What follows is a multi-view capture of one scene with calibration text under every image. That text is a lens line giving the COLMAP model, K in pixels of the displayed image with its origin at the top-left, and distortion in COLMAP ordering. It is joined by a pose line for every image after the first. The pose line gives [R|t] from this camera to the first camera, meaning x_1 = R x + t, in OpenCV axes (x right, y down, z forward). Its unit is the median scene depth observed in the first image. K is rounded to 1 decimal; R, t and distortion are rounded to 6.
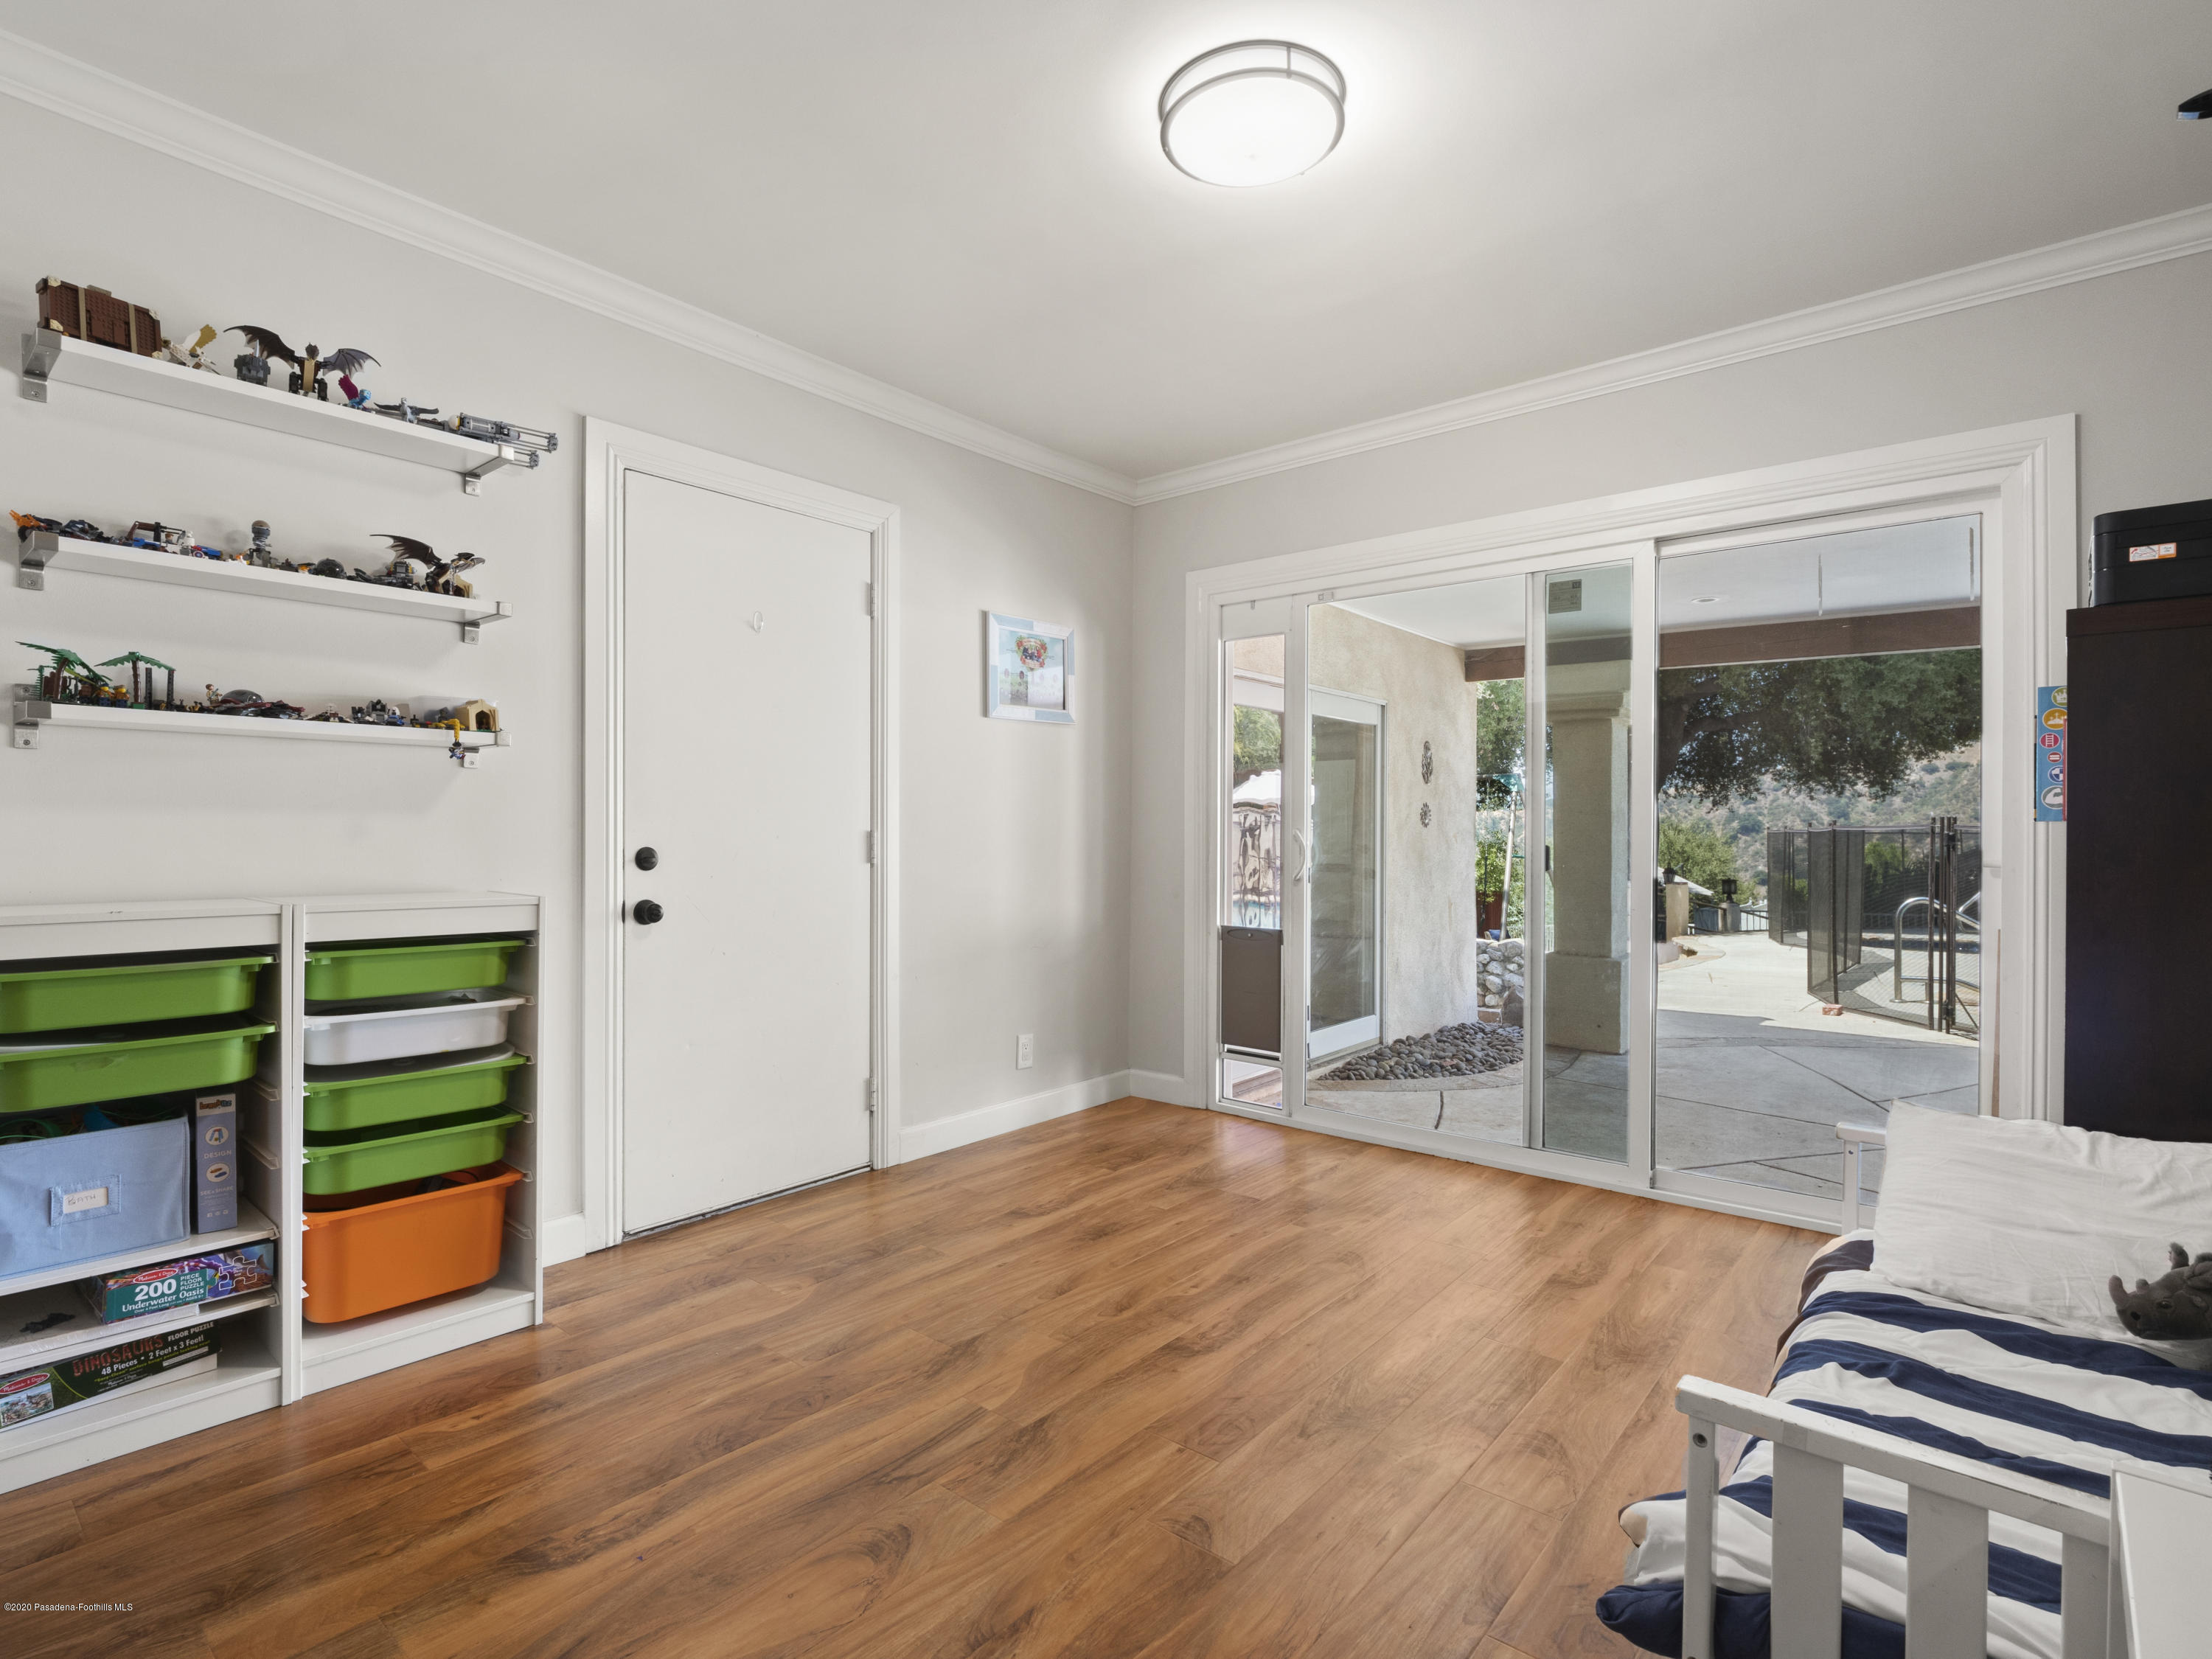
lens RADIAL K [[1082.7, 0, 1104.0], [0, 1082.7, 834.2], [0, 0, 1]] dist [-0.008539, -0.004576]
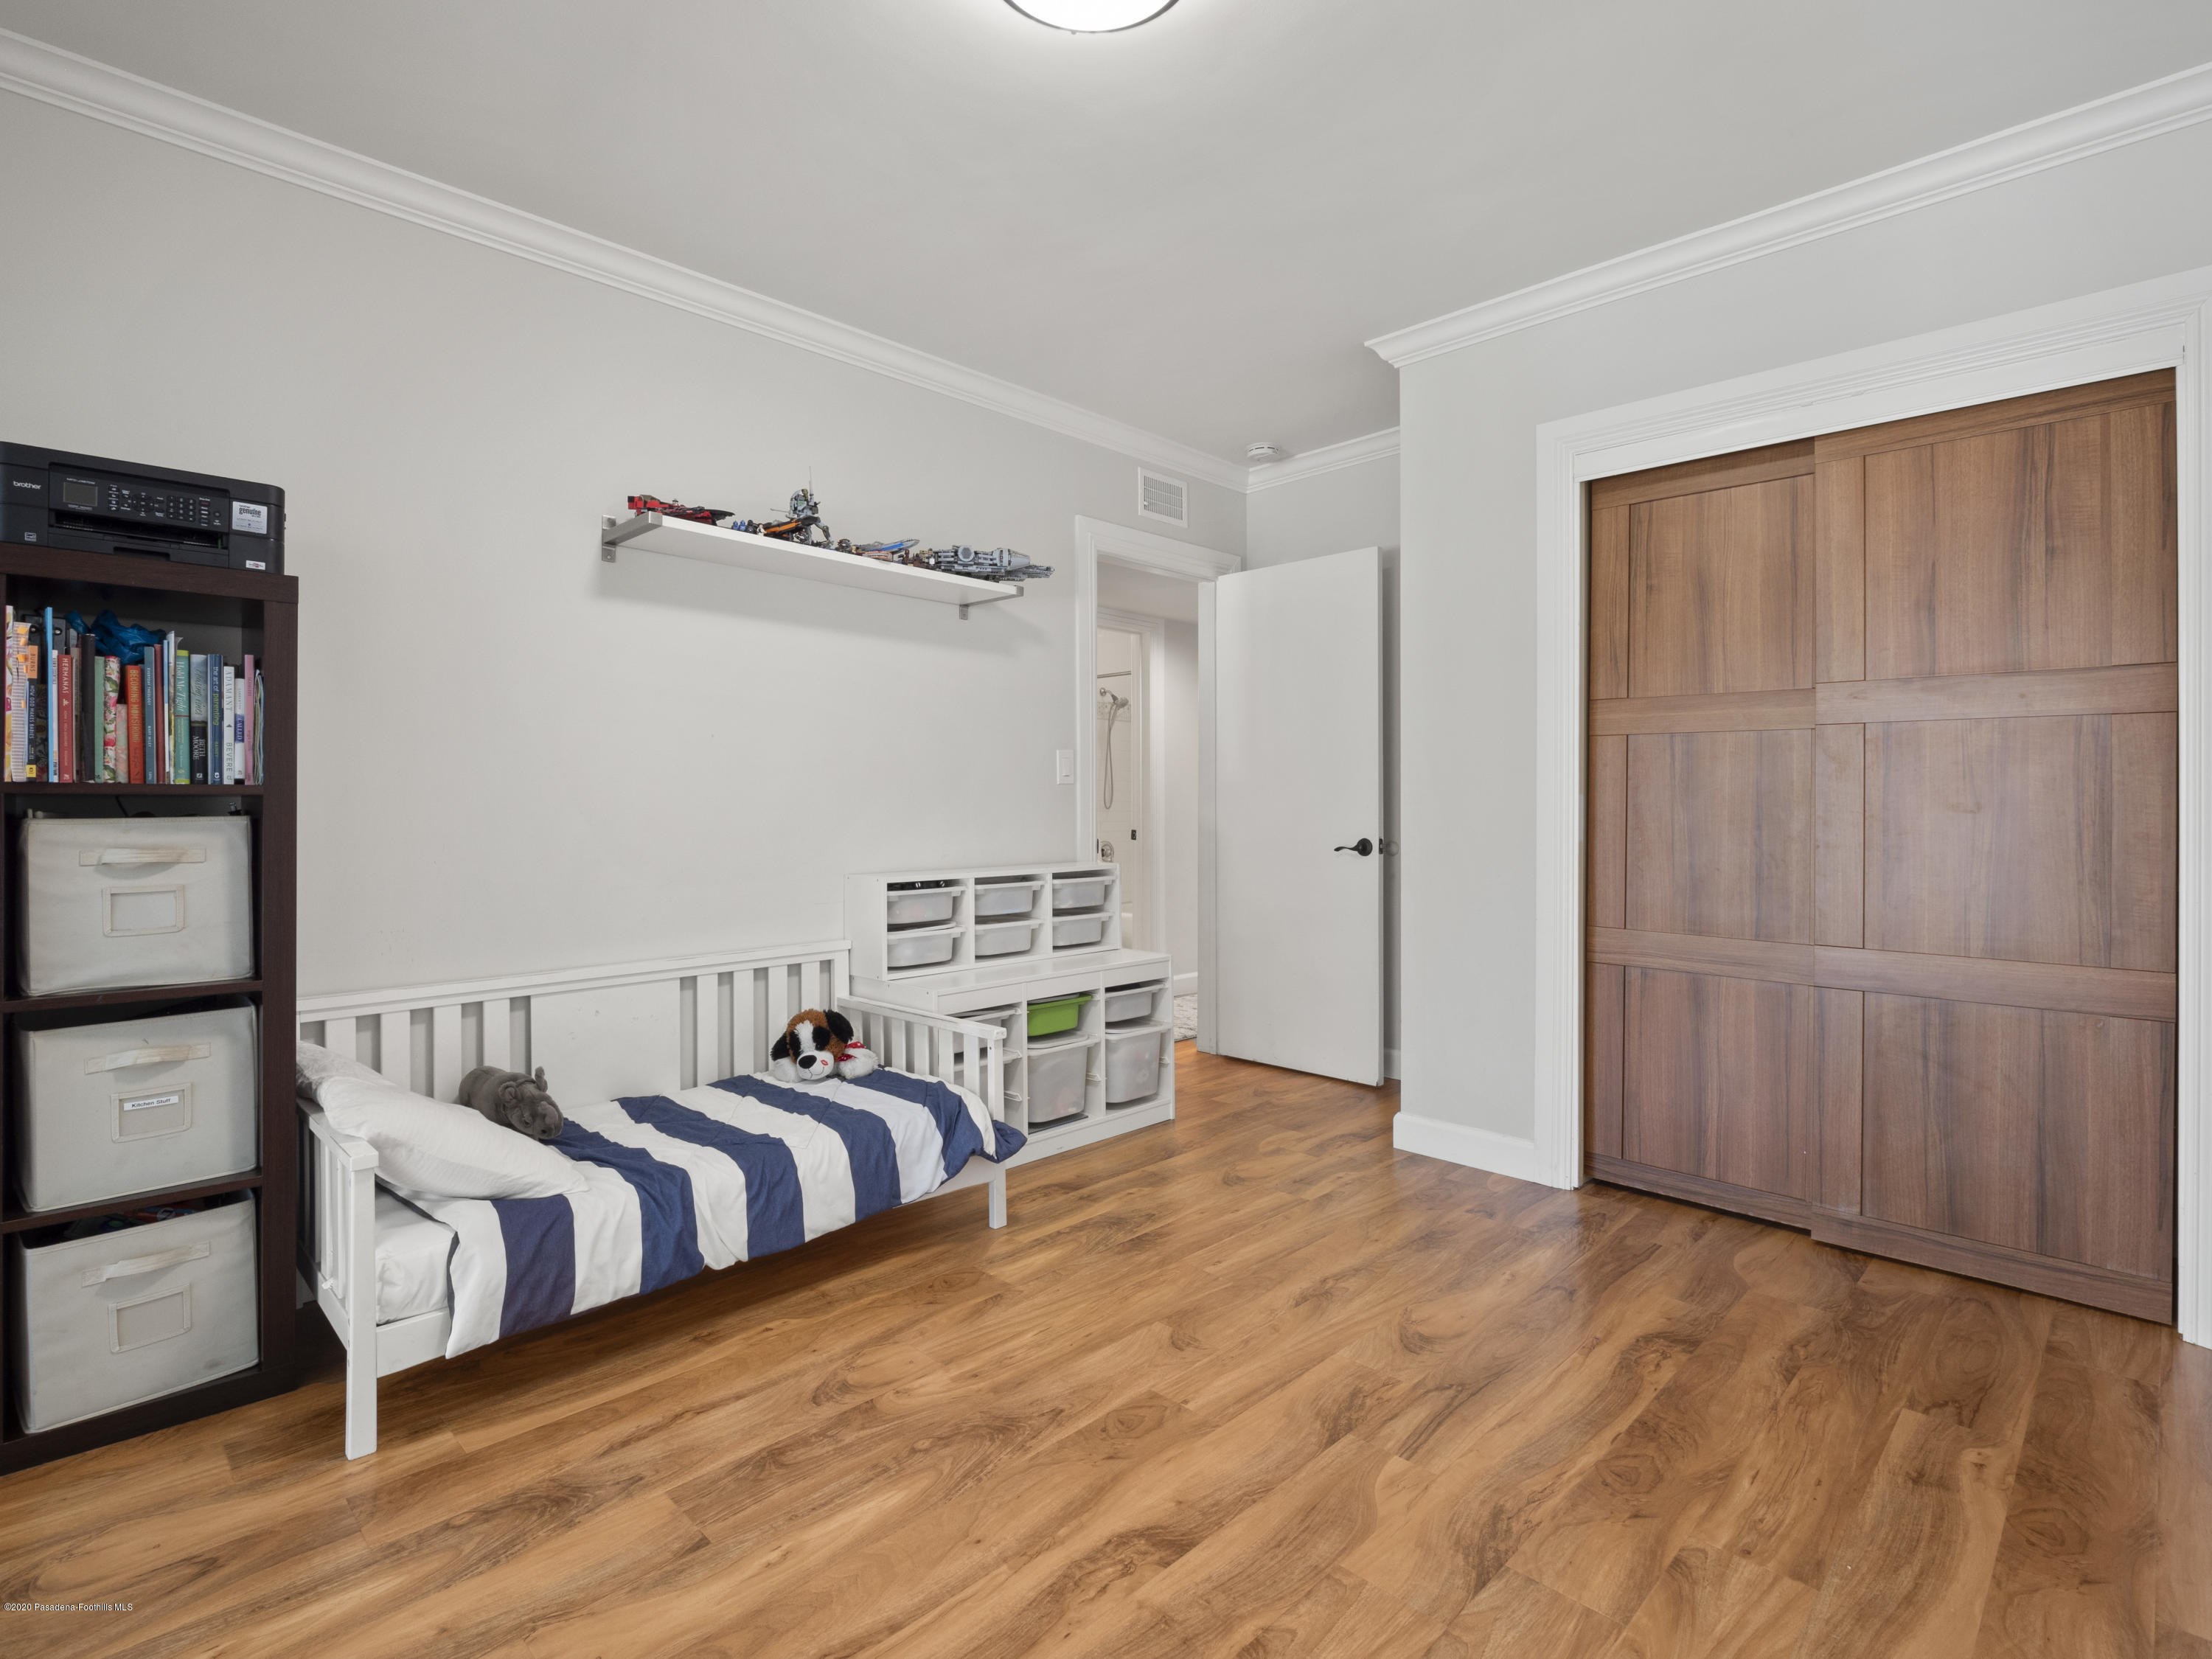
lens RADIAL K [[1082.7, 0, 1106.6], [0, 1082.7, 821.0], [0, 0, 1]] dist [-0.008539, -0.004576]
pose [[-0.996850, -0.003509, 0.079232, 0.065716], [-0.002778, 0.999953, 0.009338, 0.009187], [-0.079261, 0.009089, -0.996812, 2.012121]]
